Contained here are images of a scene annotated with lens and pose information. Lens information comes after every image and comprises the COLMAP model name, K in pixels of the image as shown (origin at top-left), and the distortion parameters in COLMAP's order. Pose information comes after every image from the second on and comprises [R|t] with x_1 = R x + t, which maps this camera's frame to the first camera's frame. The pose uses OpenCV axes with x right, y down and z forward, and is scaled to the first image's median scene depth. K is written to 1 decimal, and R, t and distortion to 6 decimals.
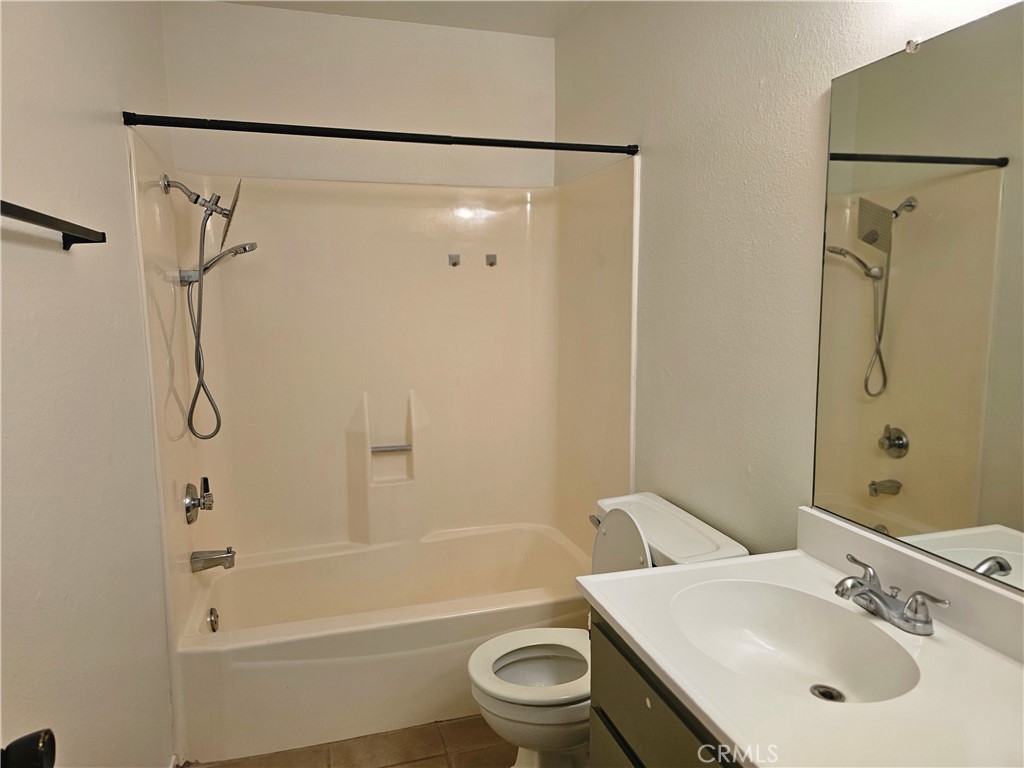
lens RADIAL K [[655.6, 0, 509.4], [0, 655.6, 389.3], [0, 0, 1]] dist [0.062323, -0.055969]
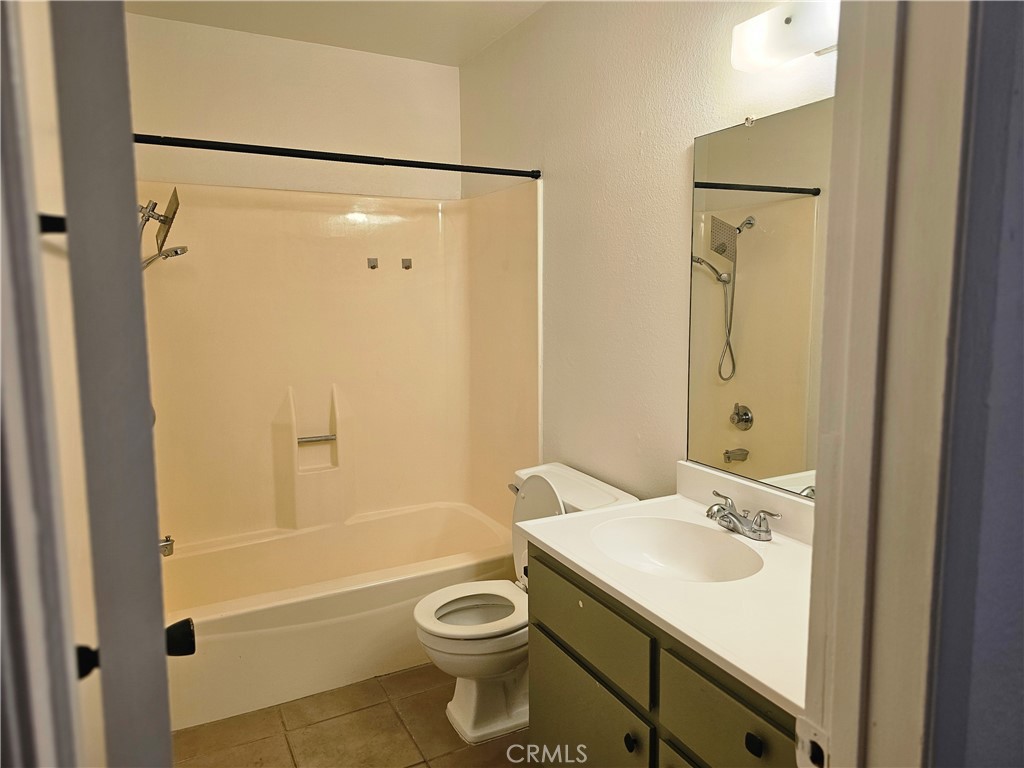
lens RADIAL K [[655.6, 0, 509.4], [0, 655.6, 389.3], [0, 0, 1]] dist [0.062323, -0.055969]
pose [[0.982028, -0.026060, 0.186930, -0.081859], [0.025232, 0.999658, 0.006808, 0.012118], [-0.187043, -0.001970, 0.982350, -0.136569]]
